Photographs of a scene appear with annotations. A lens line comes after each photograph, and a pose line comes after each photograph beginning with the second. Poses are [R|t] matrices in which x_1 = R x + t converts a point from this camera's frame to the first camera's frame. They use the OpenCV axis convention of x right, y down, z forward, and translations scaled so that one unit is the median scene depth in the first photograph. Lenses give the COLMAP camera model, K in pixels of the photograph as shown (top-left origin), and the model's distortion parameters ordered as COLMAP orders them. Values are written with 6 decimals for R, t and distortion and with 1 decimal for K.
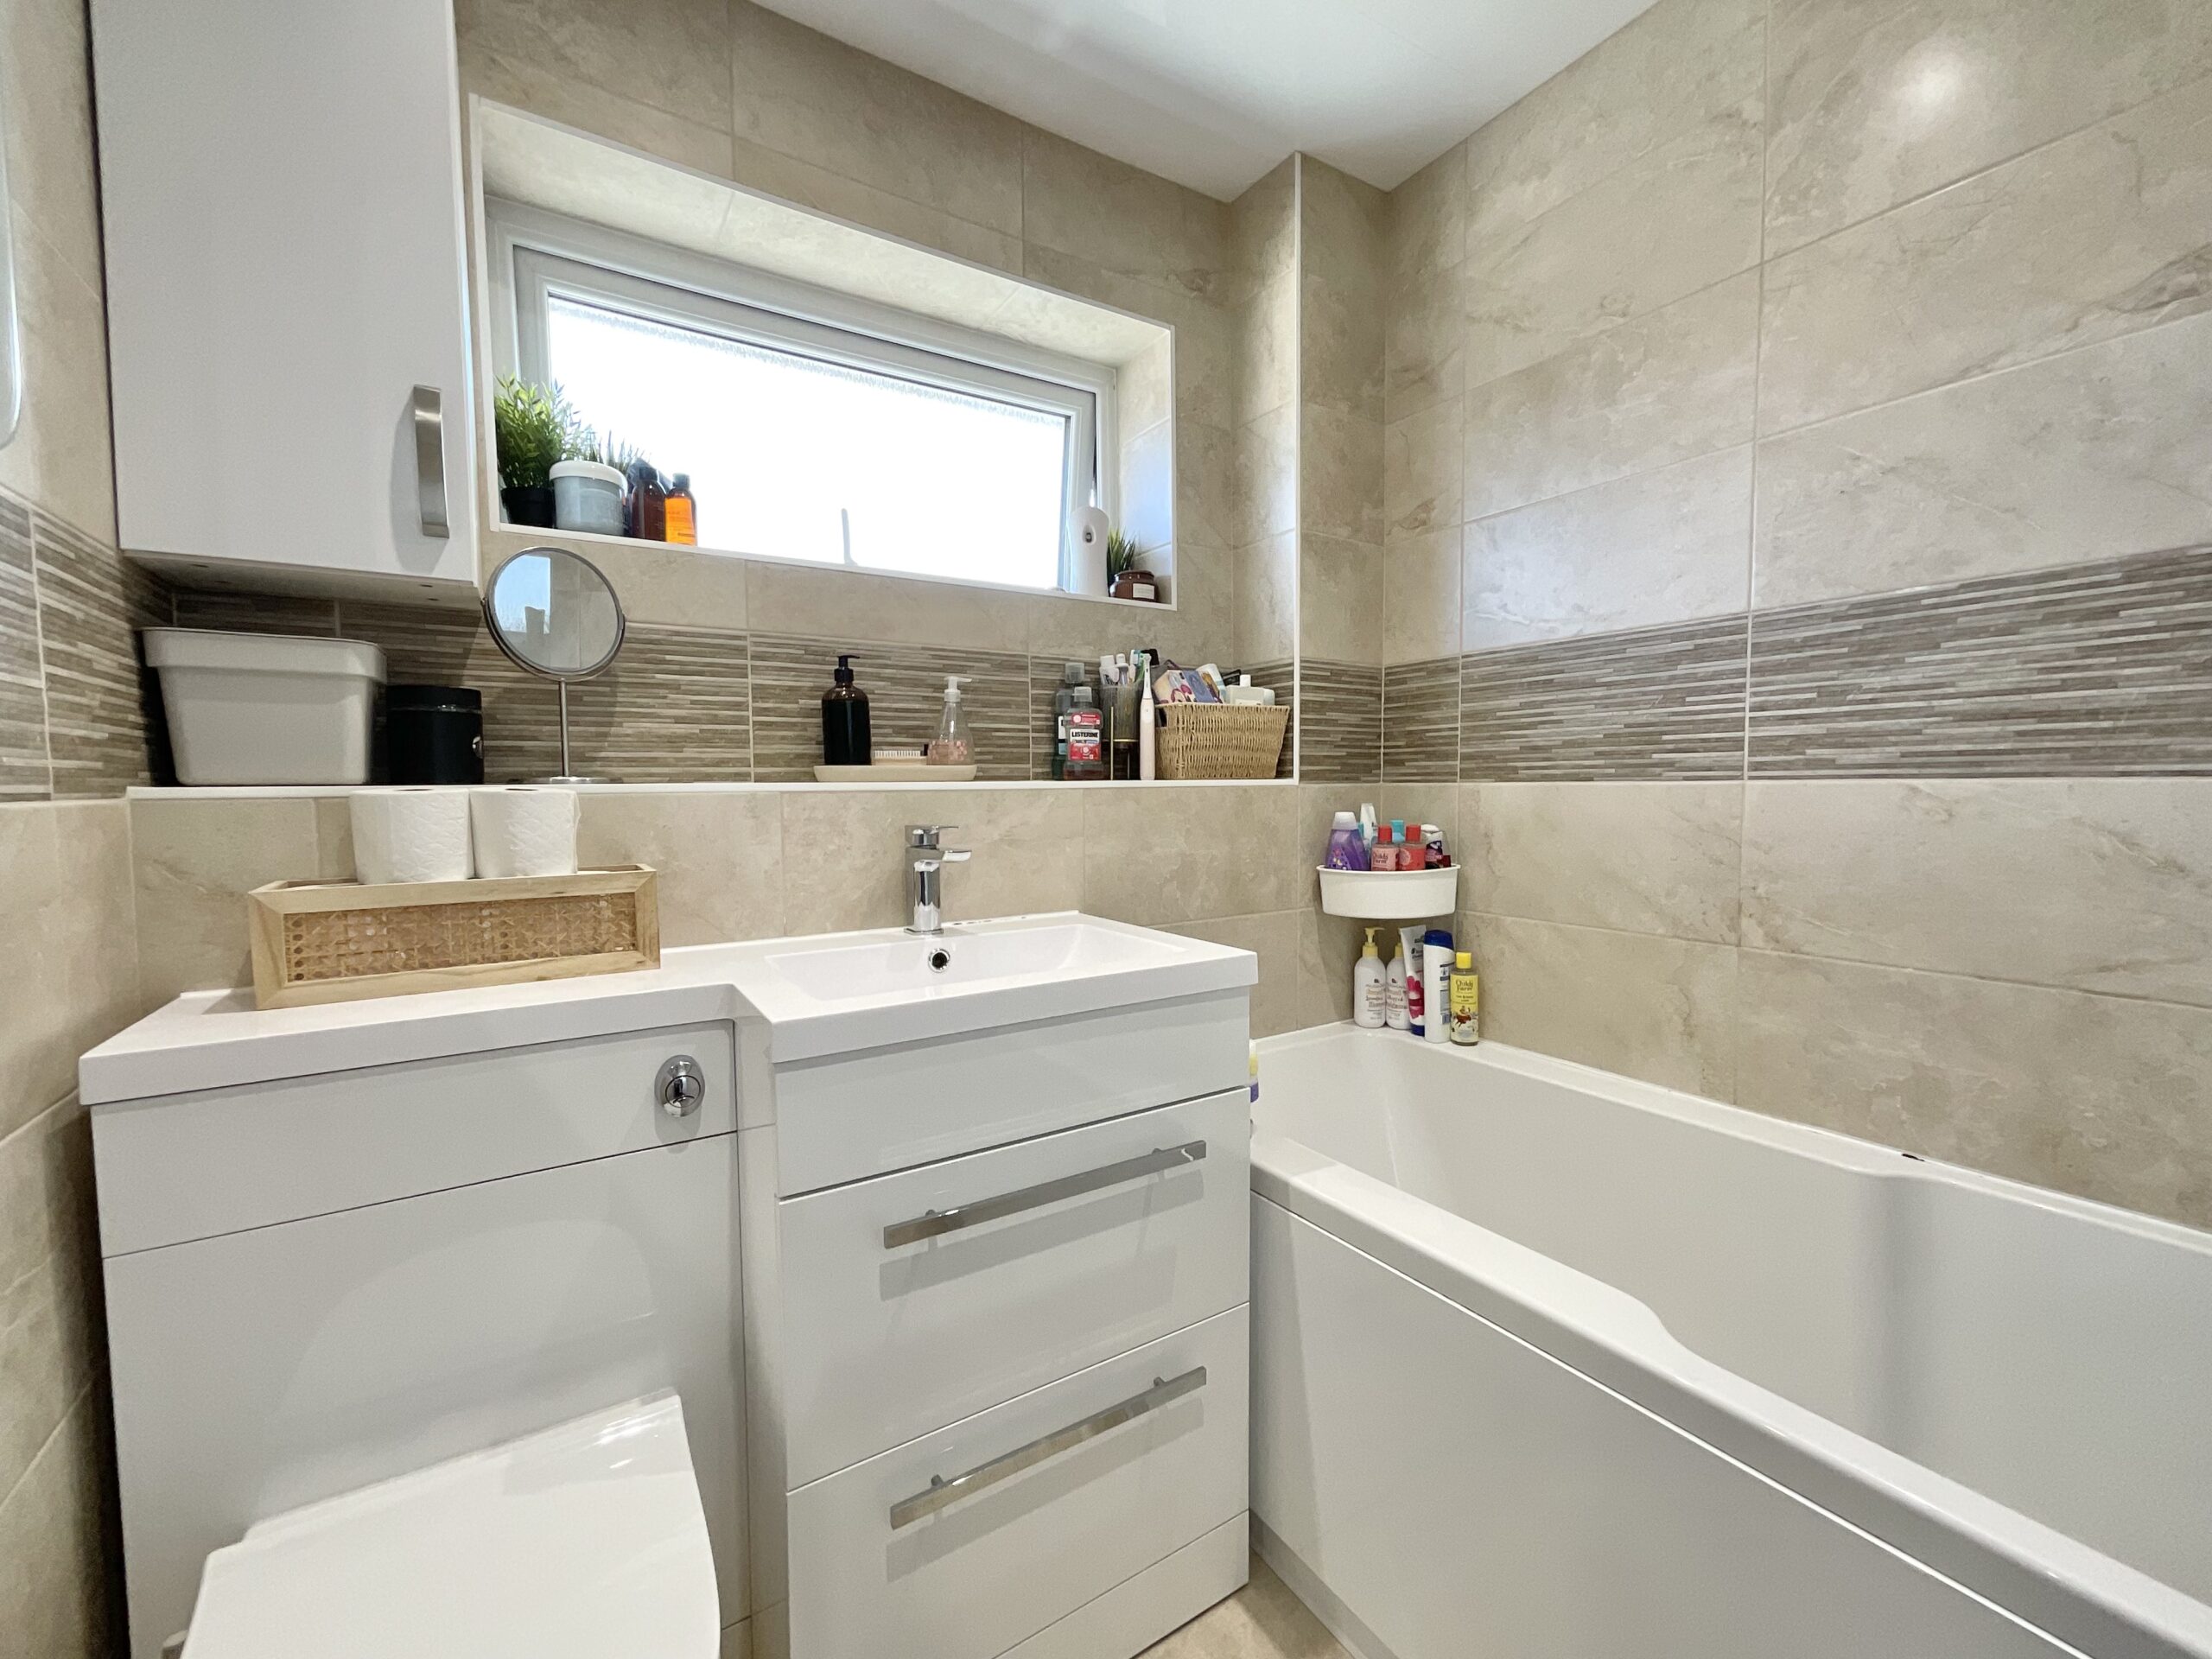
lens RADIAL K [[909.1, 0, 1109.1], [0, 909.1, 825.7], [0, 0, 1]] dist [-0.003267, 0.003033]
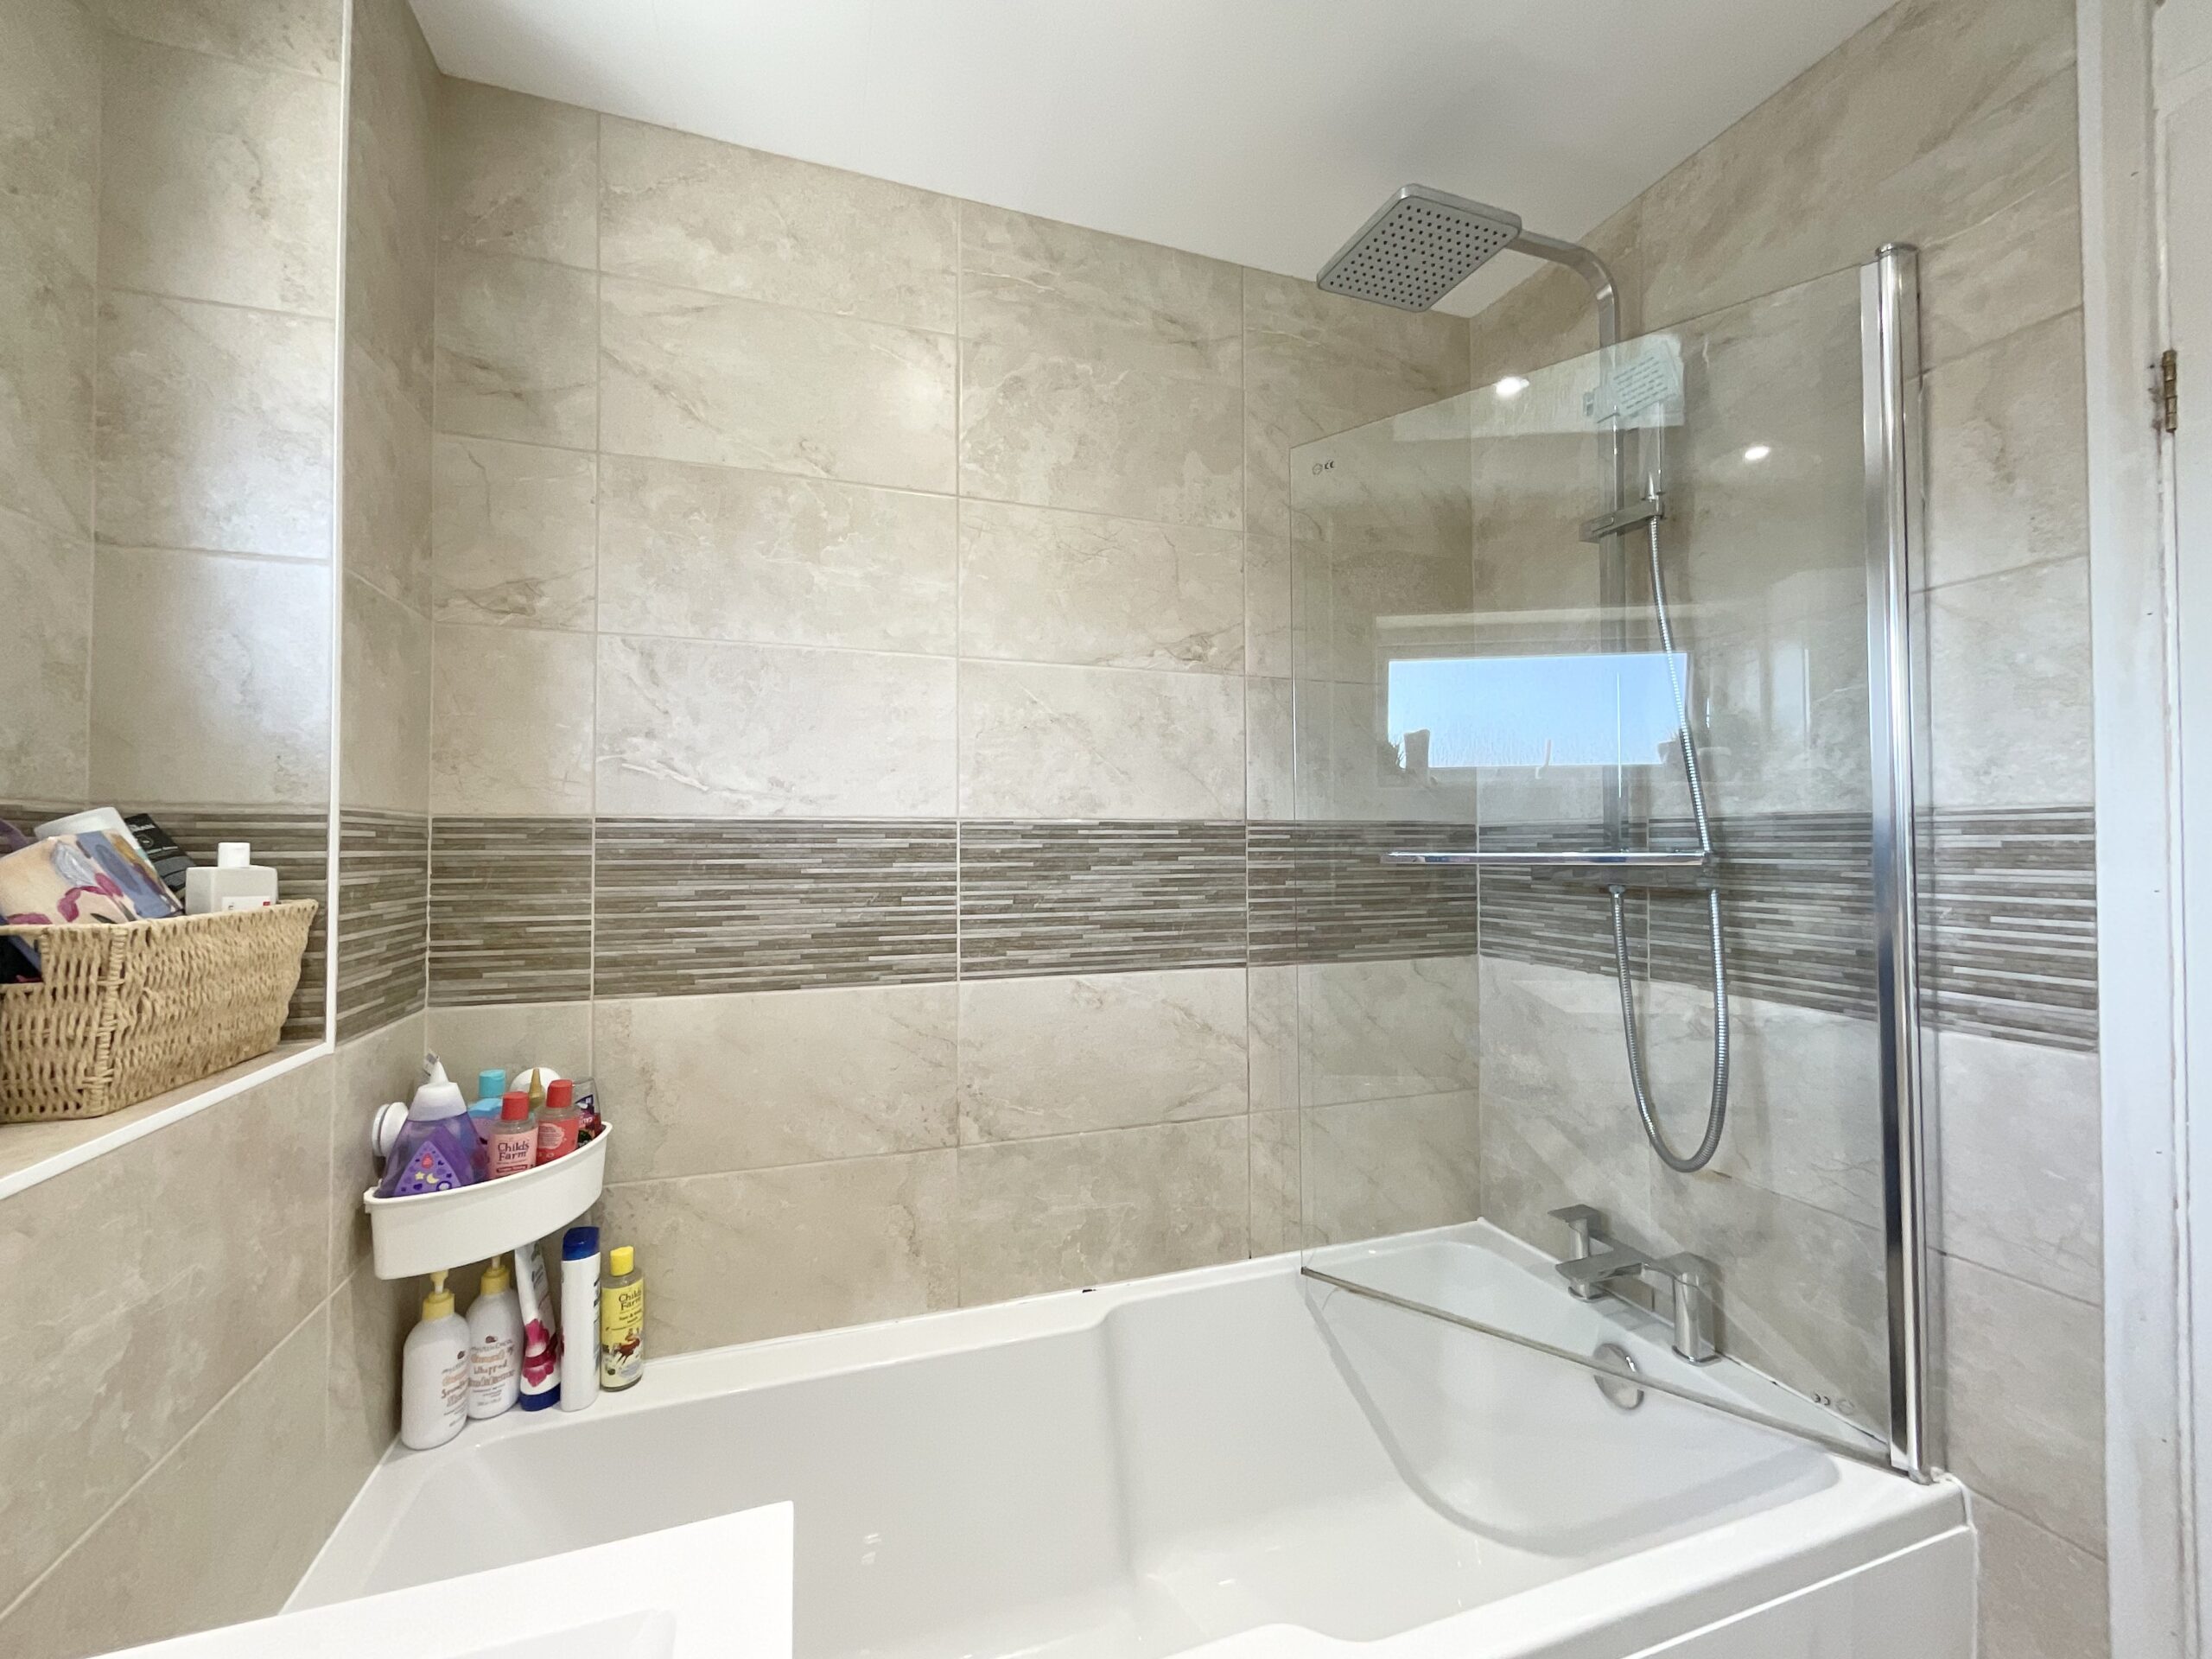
lens RADIAL K [[898.2, 0, 1106.0], [0, 898.2, 829.5], [0, 0, 1]] dist [-0.003133, 0.003263]
pose [[0.231173, 0.028484, 0.972496, -0.231580], [0.043143, 0.998288, -0.039494, -0.159888], [-0.971956, 0.051086, 0.229548, 0.548320]]
